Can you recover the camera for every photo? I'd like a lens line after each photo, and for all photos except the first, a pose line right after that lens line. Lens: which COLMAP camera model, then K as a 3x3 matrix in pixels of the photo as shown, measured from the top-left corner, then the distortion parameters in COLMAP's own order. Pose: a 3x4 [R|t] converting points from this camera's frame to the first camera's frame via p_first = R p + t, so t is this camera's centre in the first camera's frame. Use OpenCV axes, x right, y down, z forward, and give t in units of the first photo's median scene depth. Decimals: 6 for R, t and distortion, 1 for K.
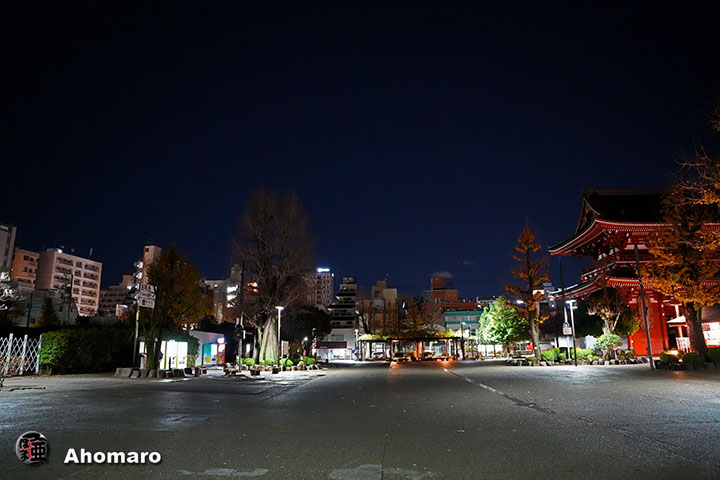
lens RADIAL K [[470.2, 0, 360.2], [0, 470.2, 241.6], [0, 0, 1]] dist [-0.077923, -0.000192]
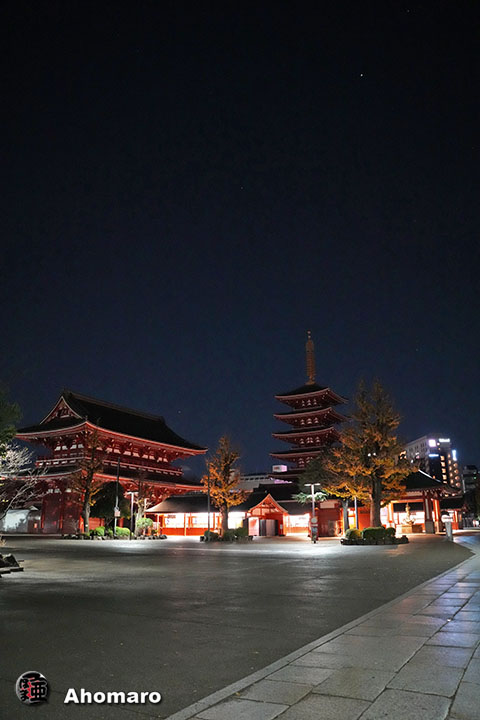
lens RADIAL K [[499.5, 0, 239.9], [0, 499.5, 360.5], [0, 0, 1]] dist [-0.105704, 0.000204]
pose [[0.426893, 0.302460, 0.852221, -0.542369], [-0.208581, 0.949929, -0.232656, 0.020891], [-0.879918, -0.078438, 0.468605, 0.040064]]
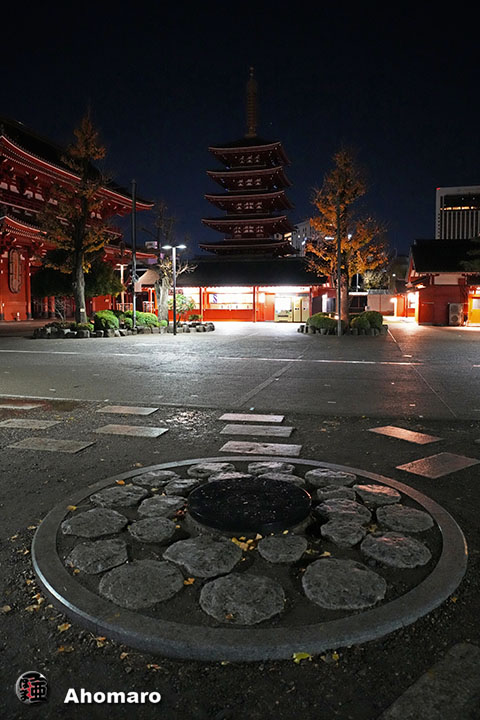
lens RADIAL K [[499.5, 0, 239.5], [0, 499.5, 358.7], [0, 0, 1]] dist [-0.105704, 0.000204]
pose [[0.159115, -0.091599, 0.983001, -0.210685], [-0.229448, 0.964992, 0.127061, 0.120977], [-0.960227, -0.245765, 0.132527, 0.523248]]
